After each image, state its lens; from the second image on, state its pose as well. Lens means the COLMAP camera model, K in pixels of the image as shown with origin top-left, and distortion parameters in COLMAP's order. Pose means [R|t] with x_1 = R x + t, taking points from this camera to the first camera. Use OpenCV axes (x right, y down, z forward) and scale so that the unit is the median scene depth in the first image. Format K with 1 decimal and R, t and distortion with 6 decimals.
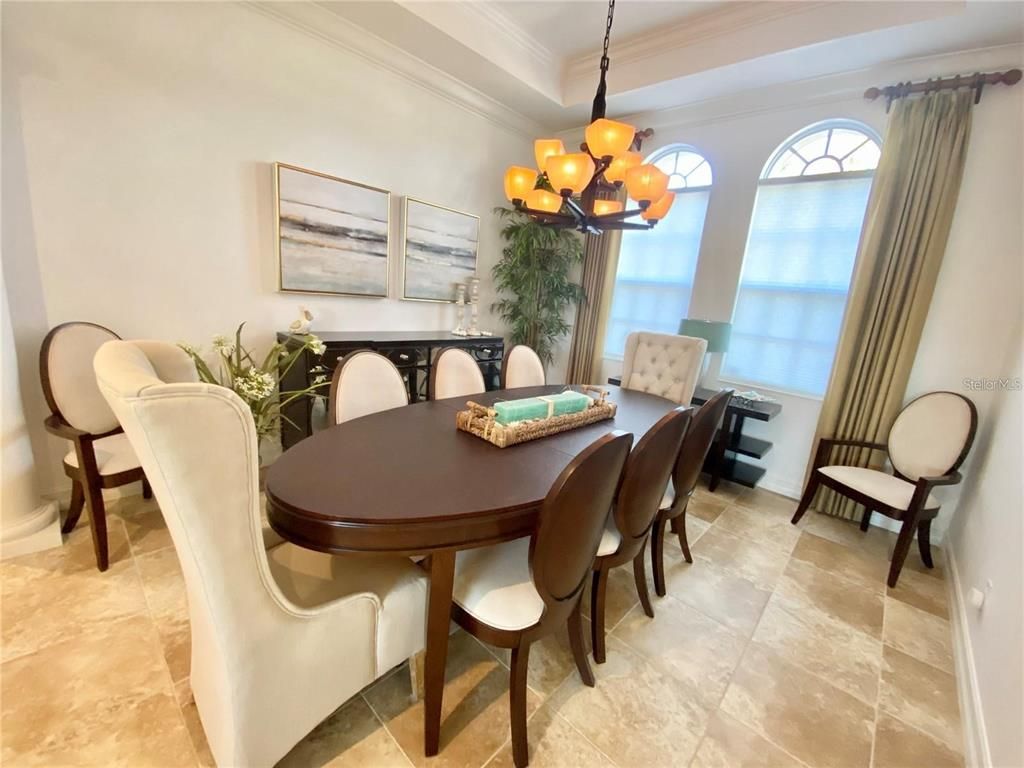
lens RADIAL K [[410.0, 0, 512.1], [0, 410.0, 382.1], [0, 0, 1]] dist [-0.014036, -0.006447]
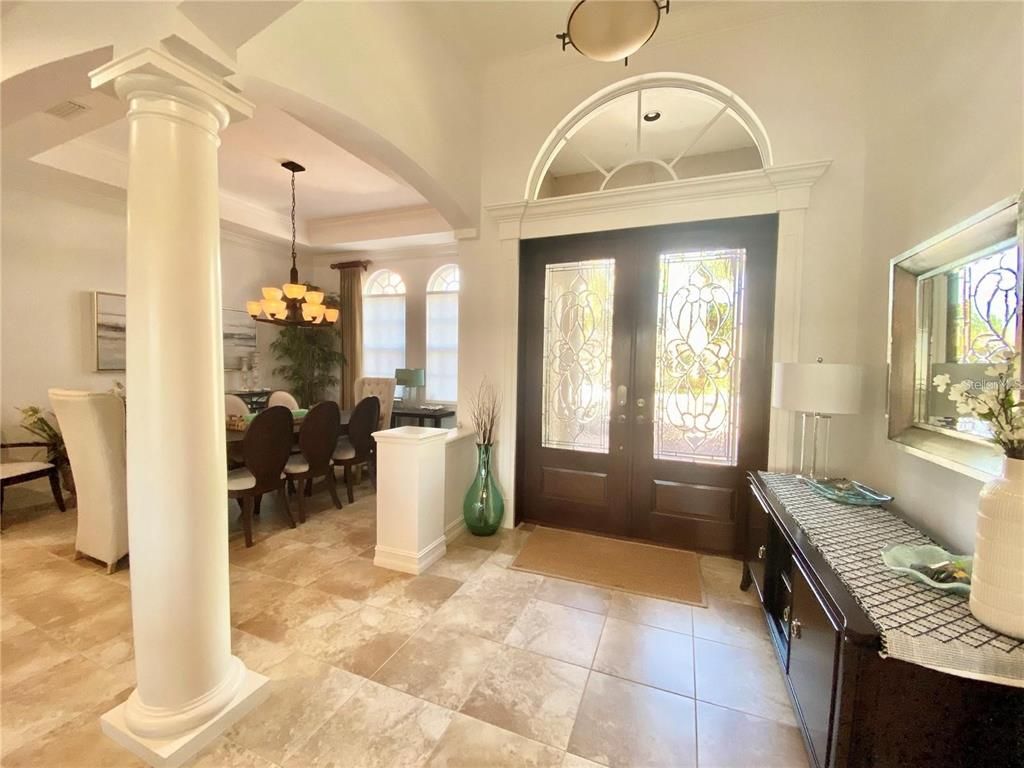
lens RADIAL K [[410.0, 0, 517.7], [0, 410.0, 384.1], [0, 0, 1]] dist [-0.014036, -0.006447]
pose [[0.925027, -0.087027, 0.369799, 0.325873], [0.138350, 0.983735, -0.114566, 0.217081], [-0.353814, 0.157138, 0.922021, -0.928241]]
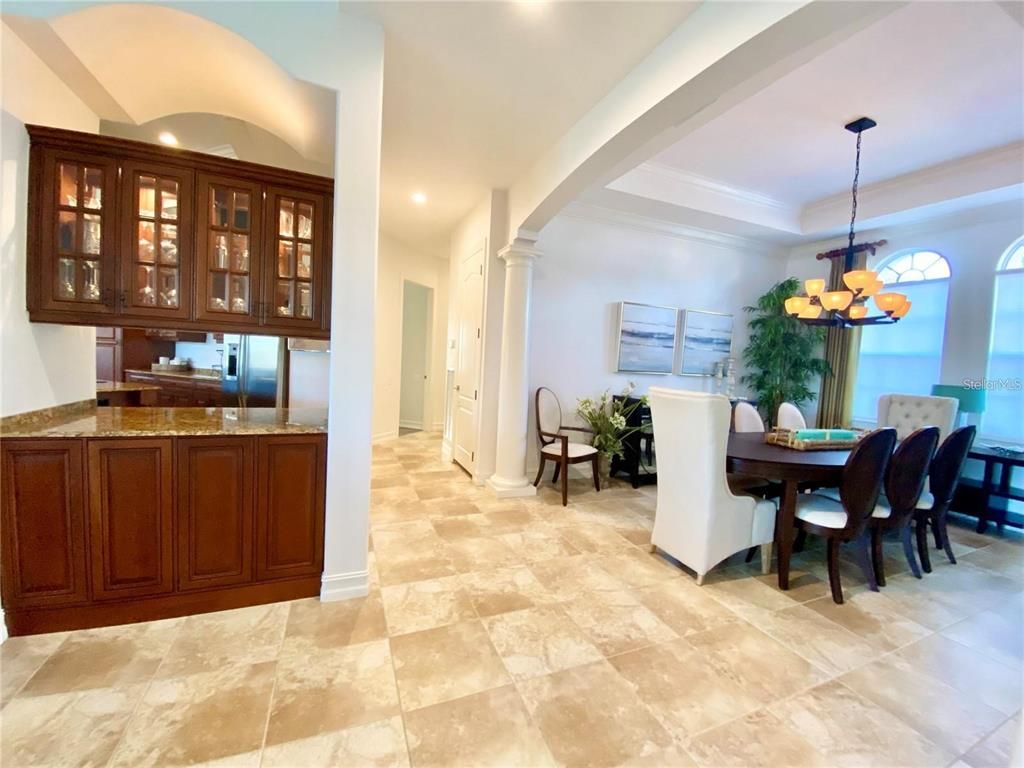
lens RADIAL K [[410.0, 0, 503.6], [0, 410.0, 380.8], [0, 0, 1]] dist [-0.014036, -0.006447]
pose [[0.898180, -0.018793, -0.439225, -0.251280], [-0.066379, 0.981835, -0.177749, 0.158353], [0.434587, 0.188805, 0.880617, -0.726836]]
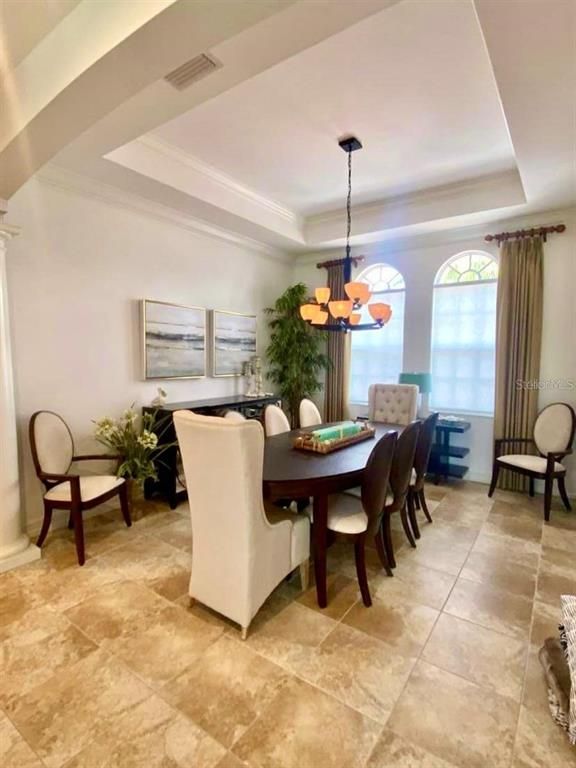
lens RADIAL K [[379.6, 0, 282.6], [0, 379.6, 381.0], [0, 0, 1]] dist [0.006161, -0.014530]
pose [[0.989379, -0.088470, 0.115332, -0.233292], [0.104114, 0.985008, -0.137552, 0.030434], [-0.101433, 0.148099, 0.983757, -0.441604]]
